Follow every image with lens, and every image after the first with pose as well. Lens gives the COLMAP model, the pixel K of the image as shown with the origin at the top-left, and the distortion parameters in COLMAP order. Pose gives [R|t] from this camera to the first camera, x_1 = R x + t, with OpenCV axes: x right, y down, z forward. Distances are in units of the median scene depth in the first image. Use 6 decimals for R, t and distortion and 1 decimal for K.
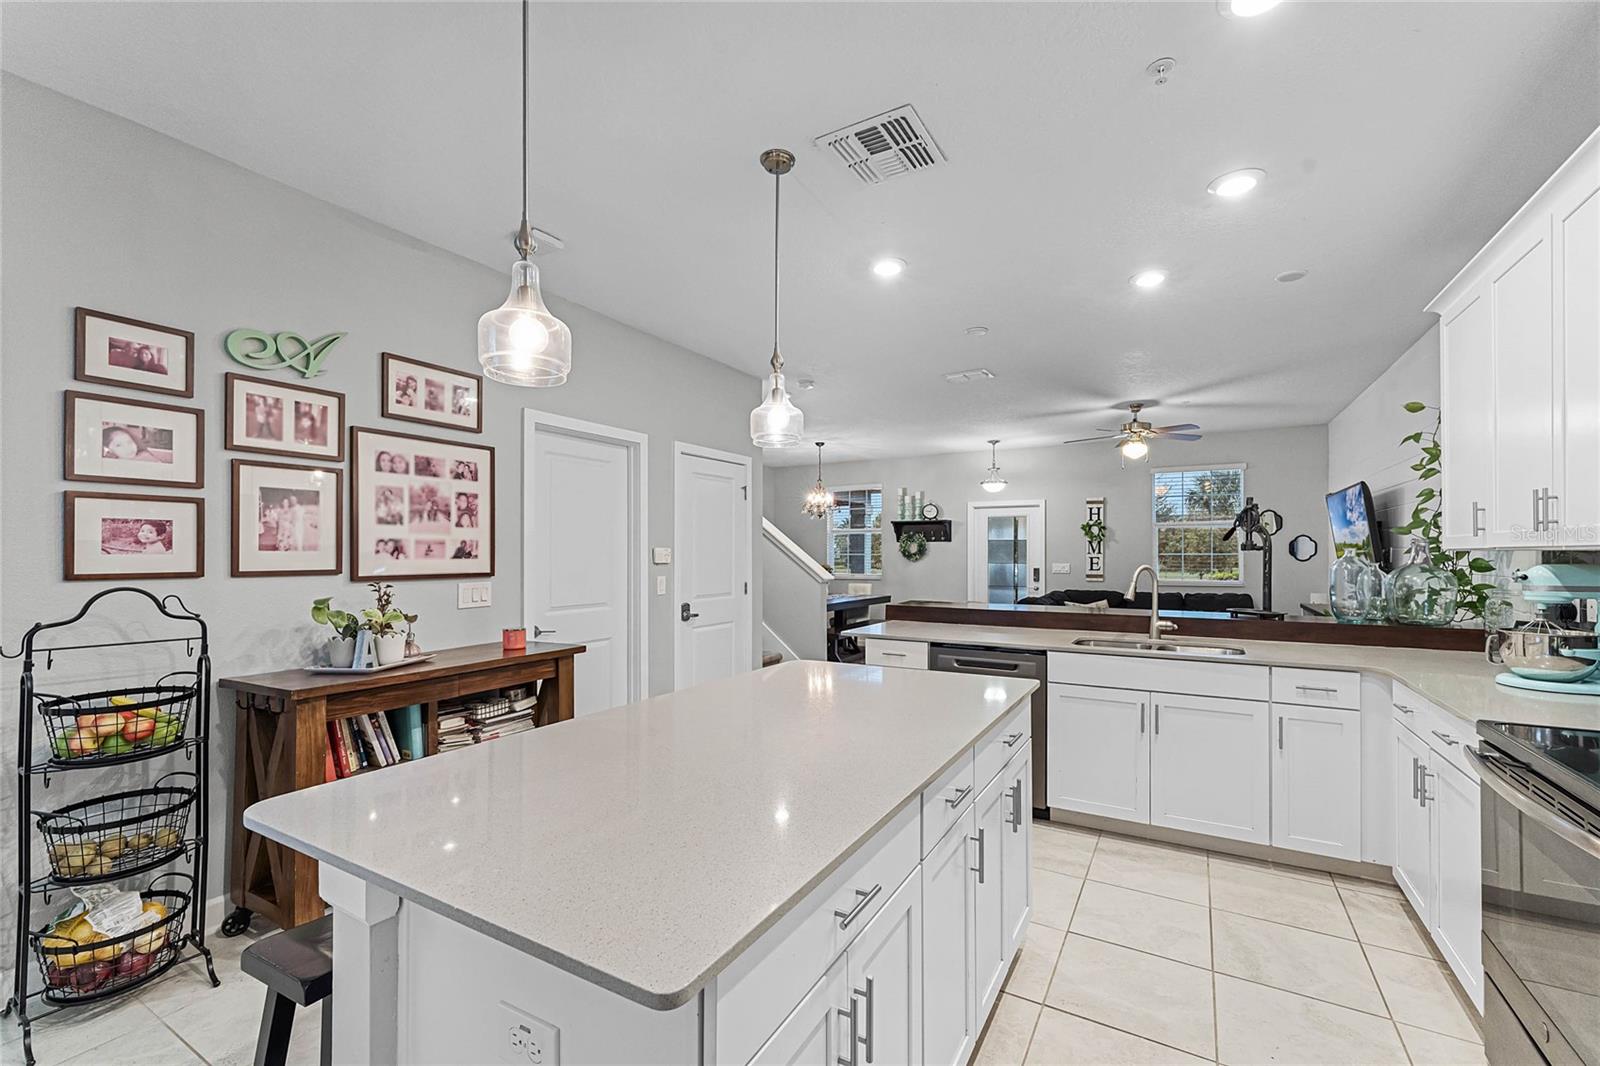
lens RADIAL K [[649.8, 0, 815.7], [0, 649.8, 553.2], [0, 0, 1]] dist [-0.001530, 0.001722]
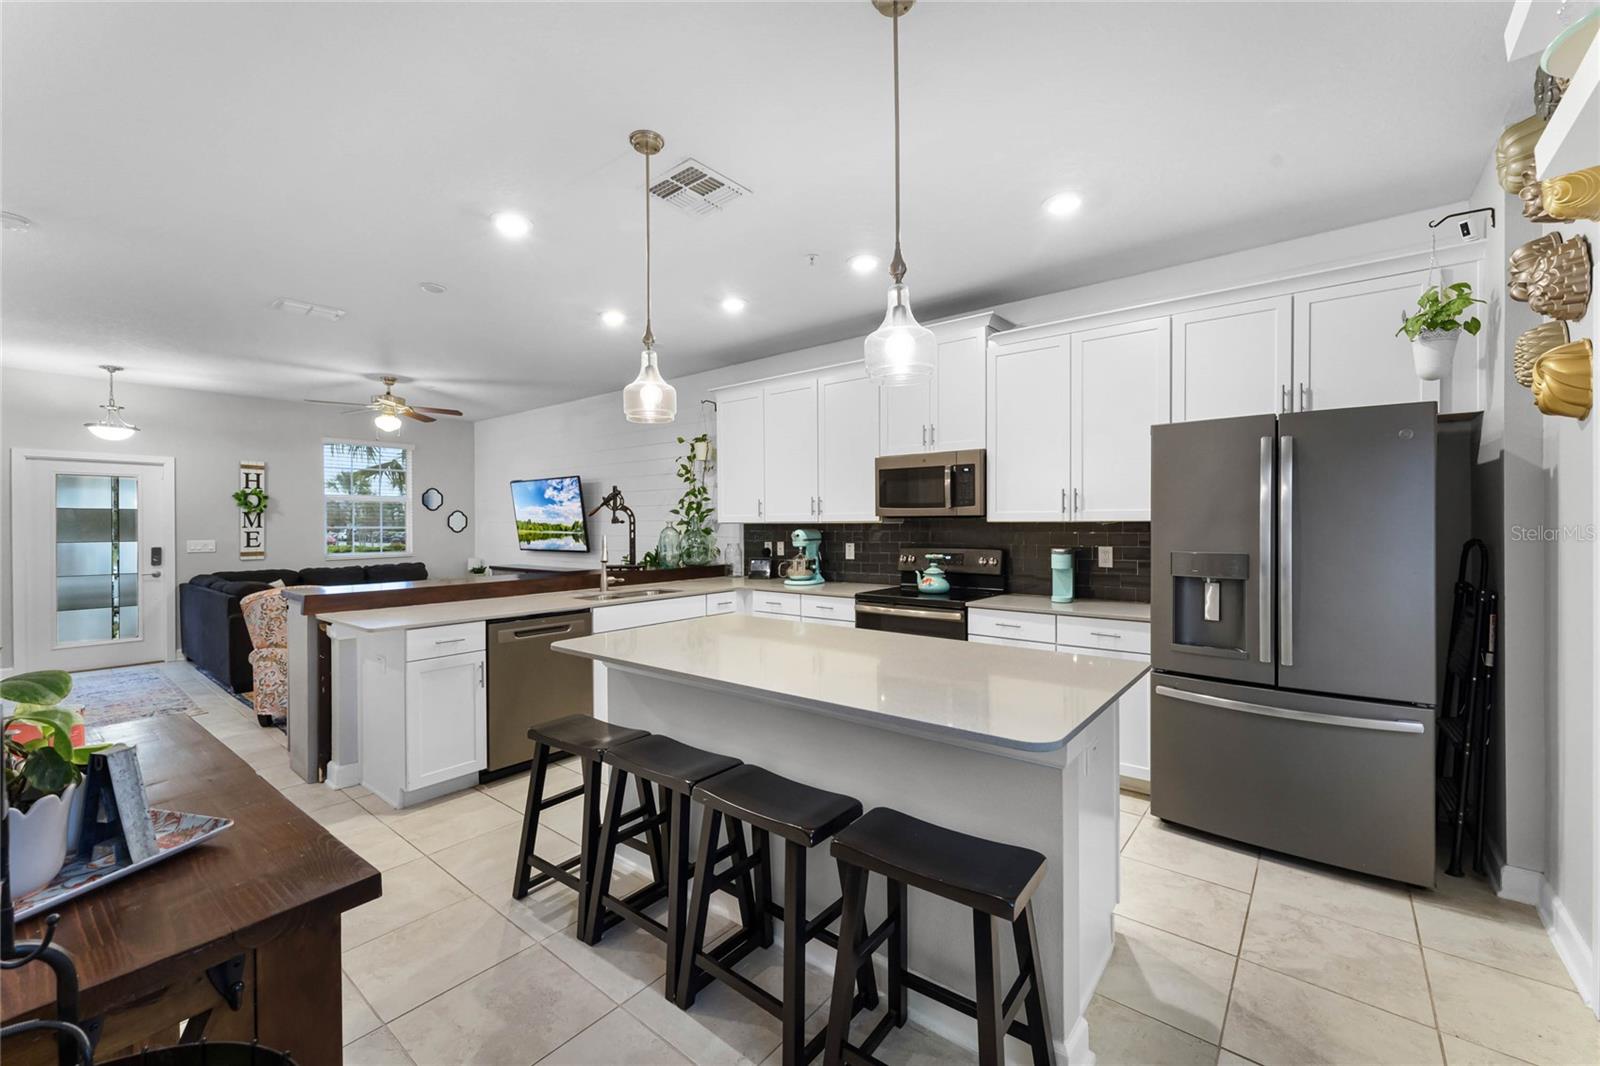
lens RADIAL K [[649.8, 0, 789.0], [0, 649.8, 524.5], [0, 0, 1]] dist [-0.001530, 0.001722]
pose [[0.166563, -0.001927, 0.986029, -0.389312], [0.004987, 0.999987, 0.001112, -0.001002], [-0.986018, 0.004732, 0.166570, 0.228412]]
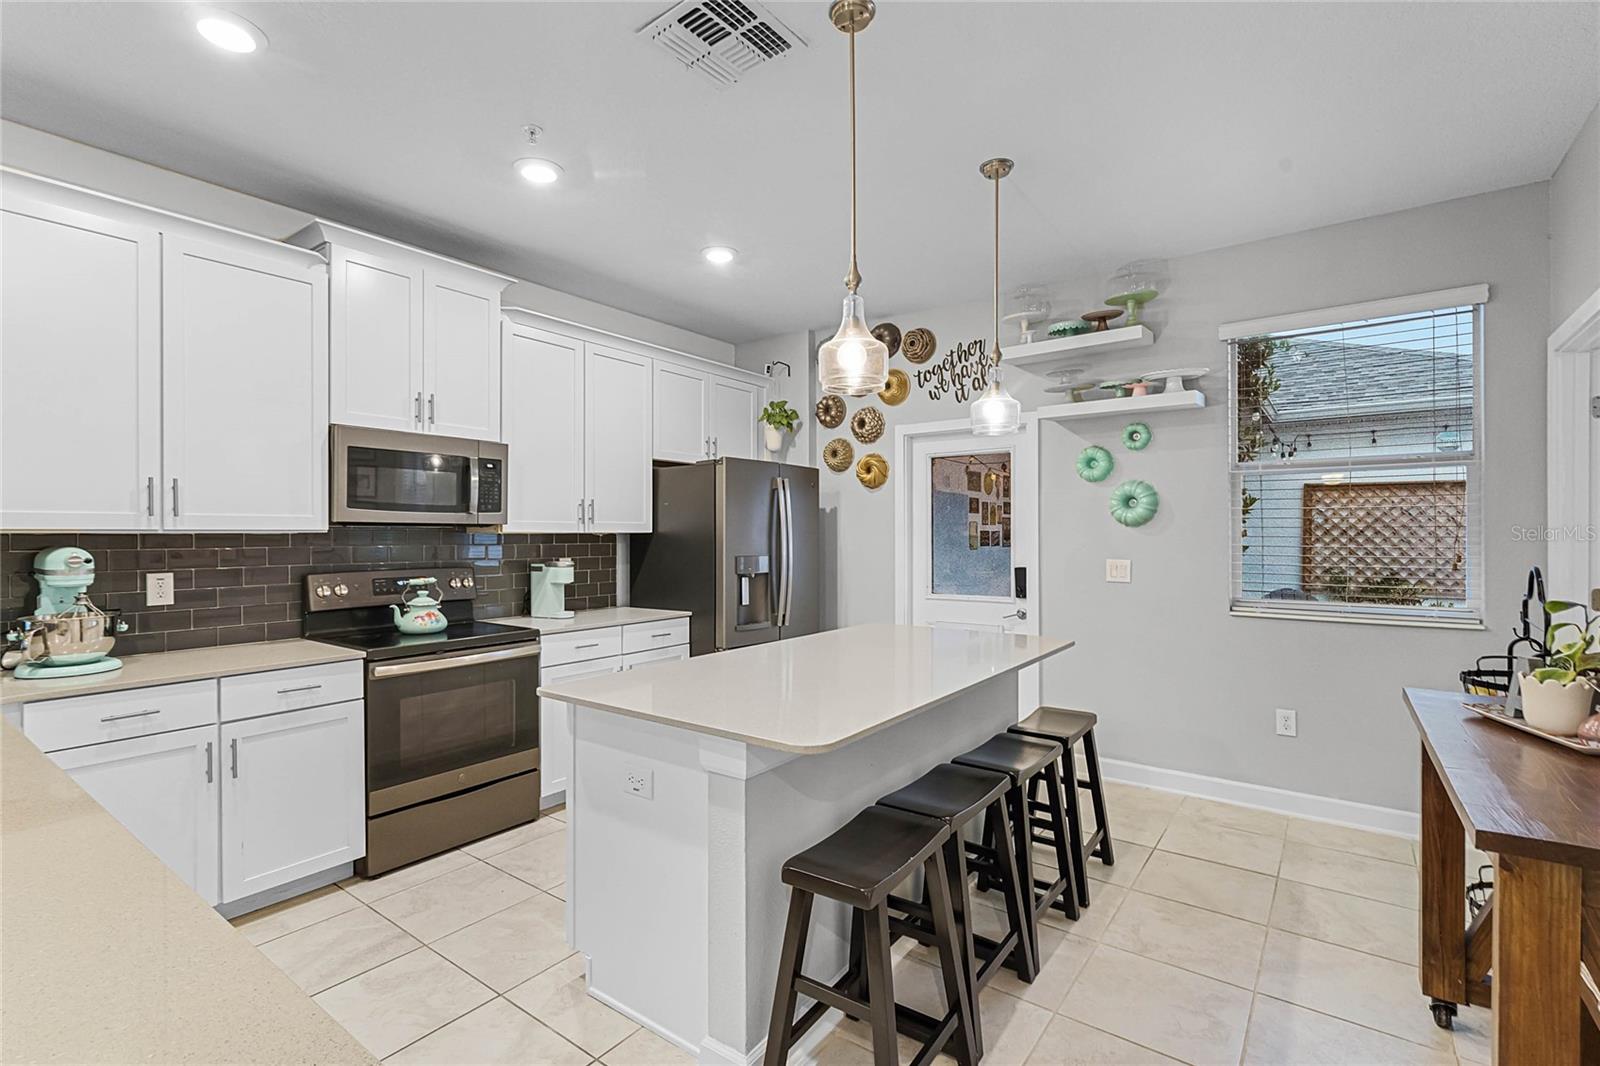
lens RADIAL K [[751.6, 0, 777.9], [0, 751.6, 538.8], [0, 0, 1]] dist [-0.002111, 0.000689]
pose [[-0.992958, 0.002151, 0.118446, -0.028496], [0.002518, 0.999992, 0.002951, 0.001473], [-0.118439, 0.003228, -0.992956, 0.707459]]
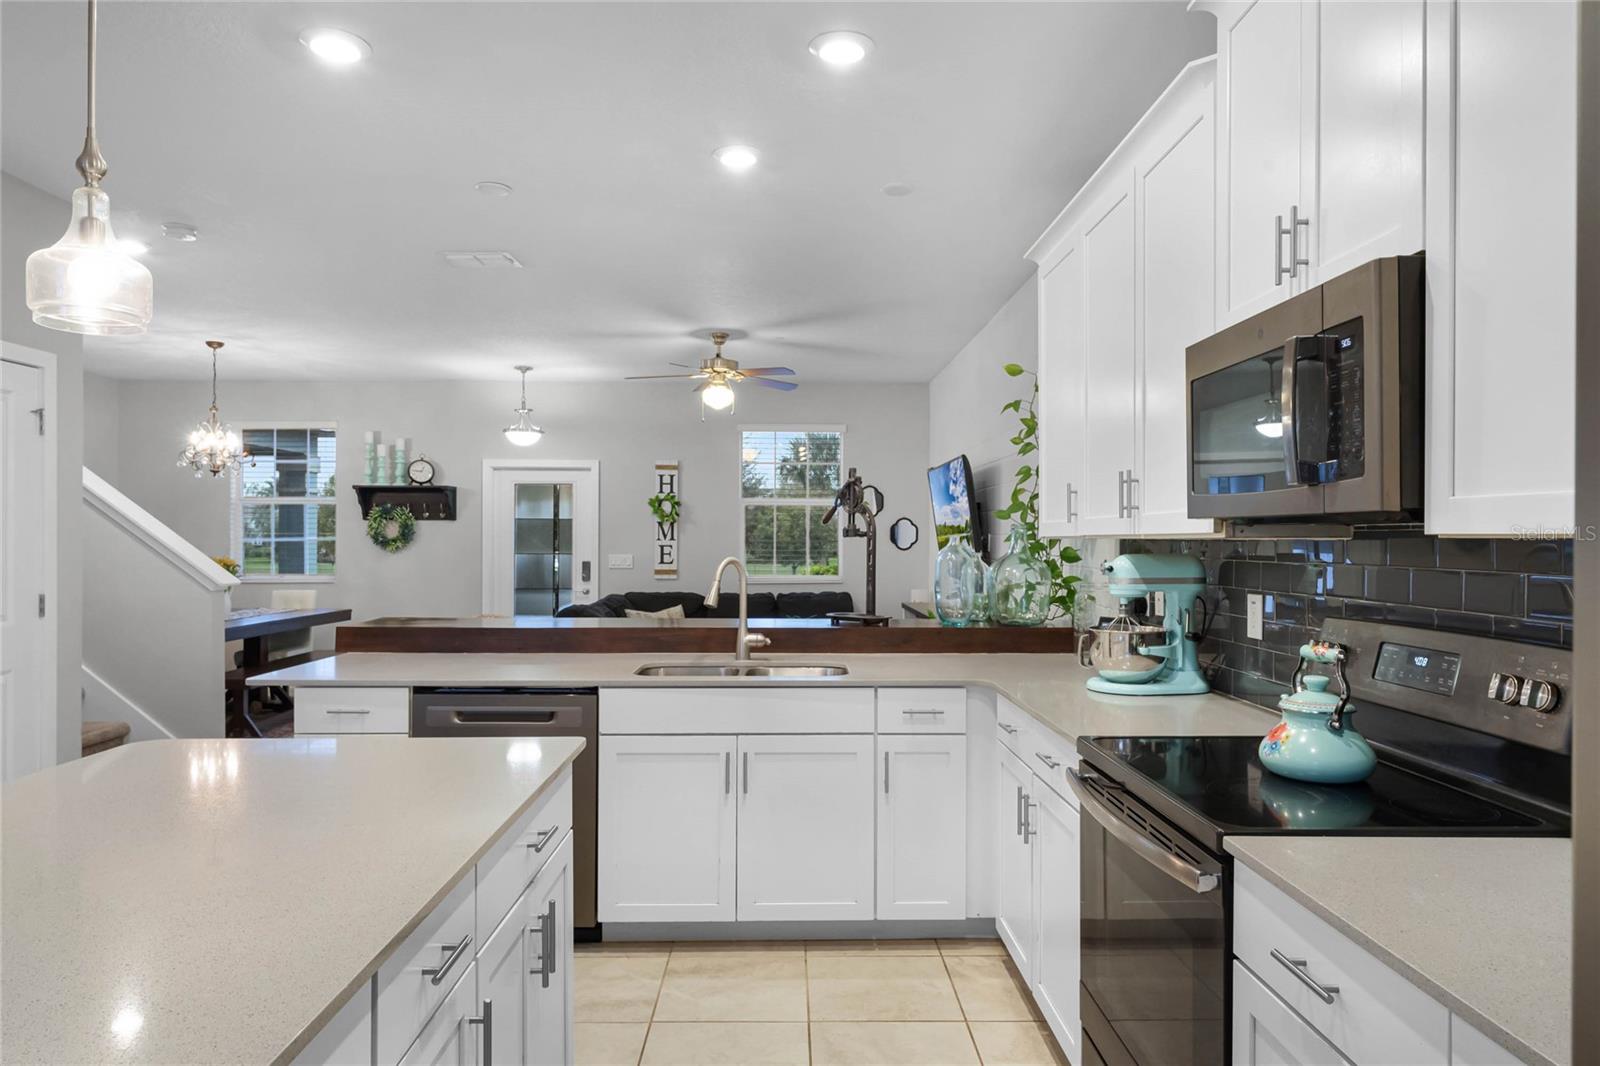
lens RADIAL K [[981.9, 0, 789.7], [0, 981.9, 538.5], [0, 0, 1]] dist [-0.004815, 0.006376]
pose [[0.862503, 0.003319, 0.506041, 0.008652], [-0.003296, 0.999994, -0.000940, -0.000693], [-0.506041, -0.000857, 0.862509, 0.019241]]
